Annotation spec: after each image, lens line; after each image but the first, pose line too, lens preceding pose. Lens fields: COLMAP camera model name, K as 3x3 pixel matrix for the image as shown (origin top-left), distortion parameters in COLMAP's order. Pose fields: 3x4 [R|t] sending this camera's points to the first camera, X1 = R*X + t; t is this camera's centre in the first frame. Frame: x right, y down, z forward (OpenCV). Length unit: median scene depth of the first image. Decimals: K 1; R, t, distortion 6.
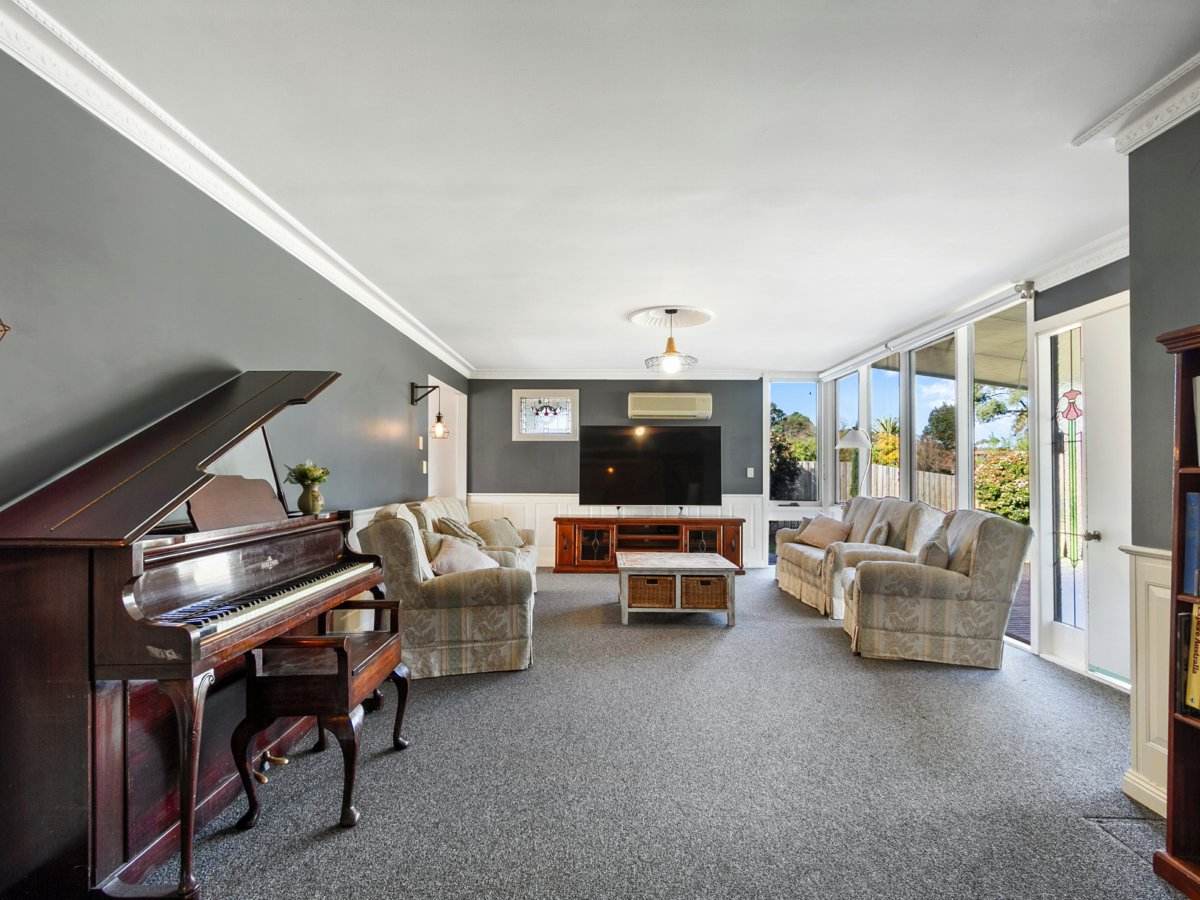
lens RADIAL K [[607.5, 0, 600.0], [0, 607.5, 450.0], [0, 0, 1]] dist [0.000410, 0.000209]
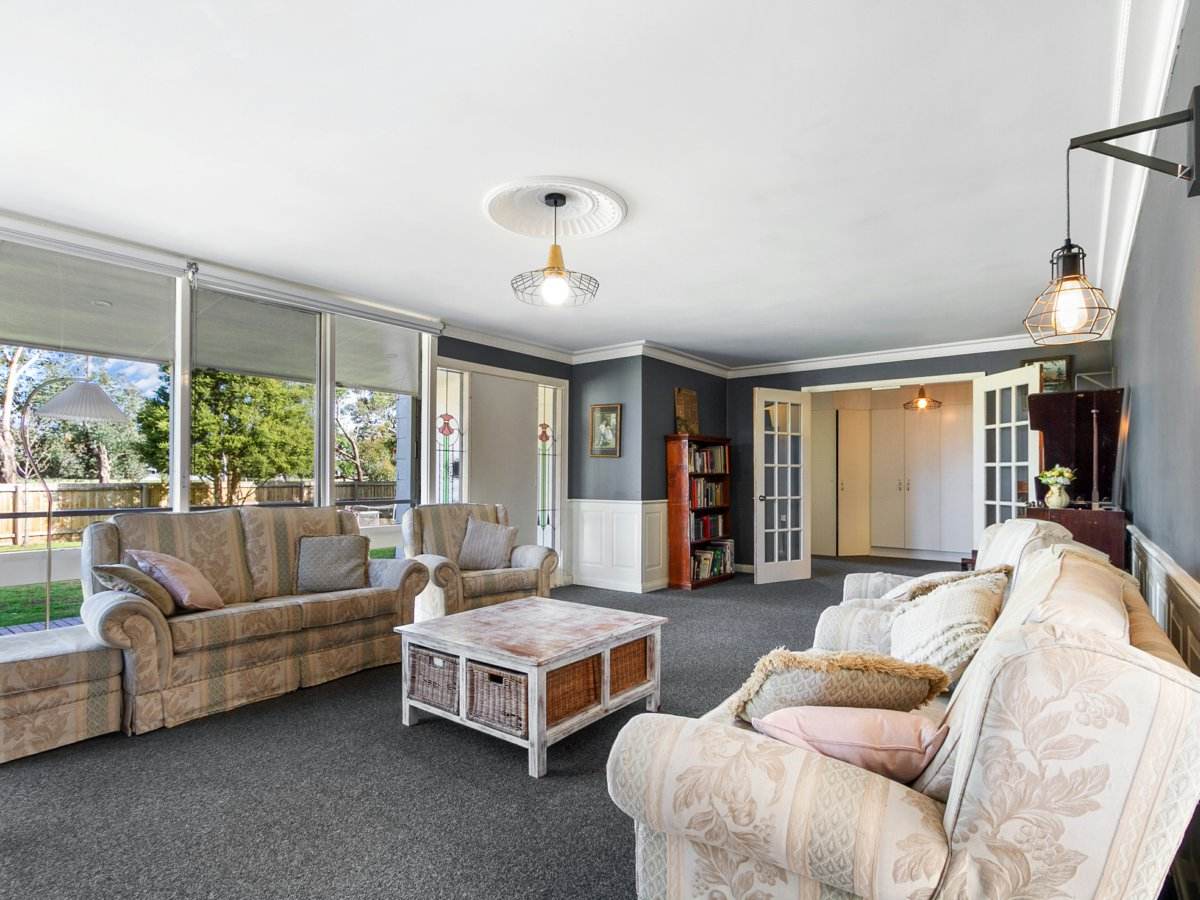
lens RADIAL K [[621.3, 0, 601.5], [0, 621.3, 475.3], [0, 0, 1]] dist [0.001899, -0.000155]
pose [[-0.791421, -0.005363, 0.611247, -0.318678], [-0.028499, 0.999198, -0.028133, 0.060418], [-0.610606, -0.039685, -0.790939, 1.570112]]
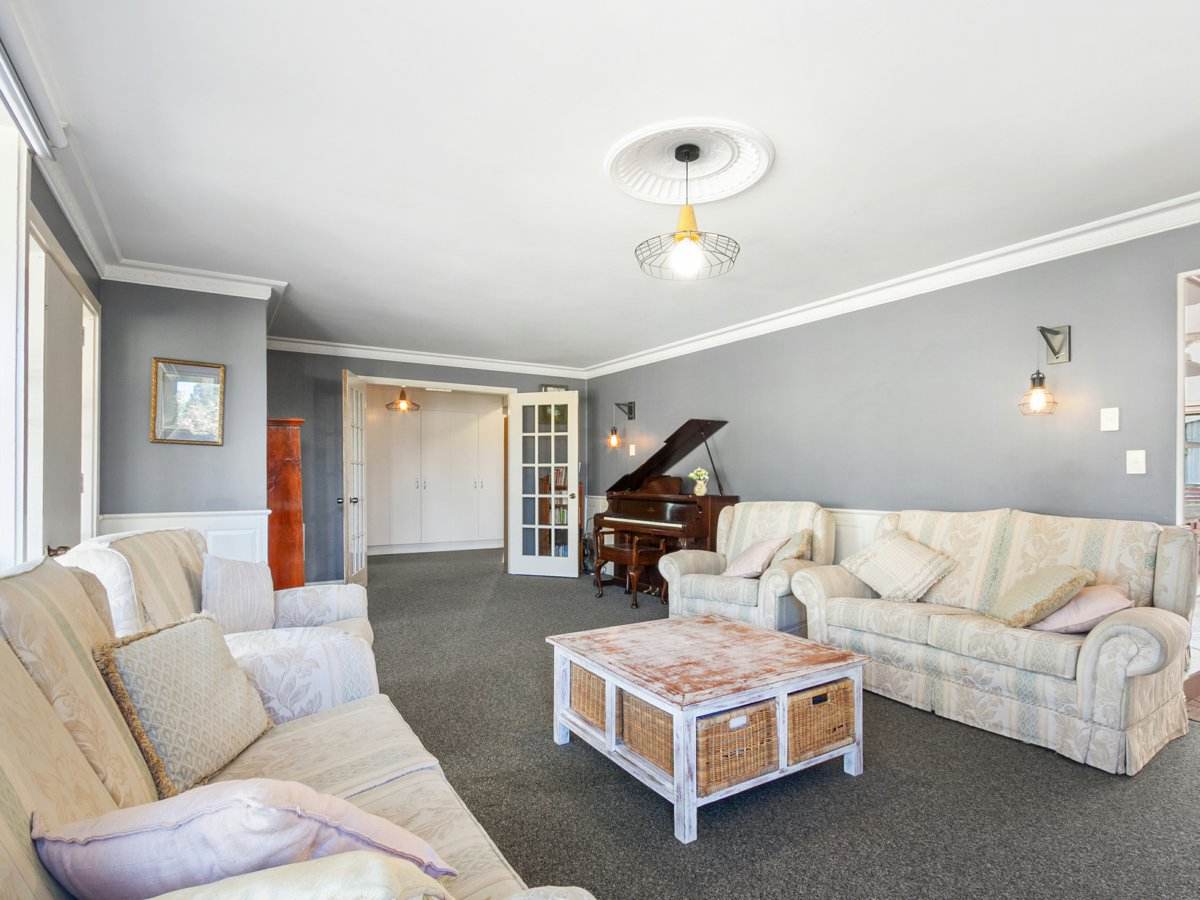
lens RADIAL K [[624.2, 0, 599.8], [0, 624.2, 482.3], [0, 0, 1]] dist [-0.002359, -0.000942]
pose [[-0.852478, -0.000724, -0.522763, 0.493730], [0.013433, 0.999638, -0.023291, 0.063665], [0.522591, -0.026877, -0.852160, 1.522476]]
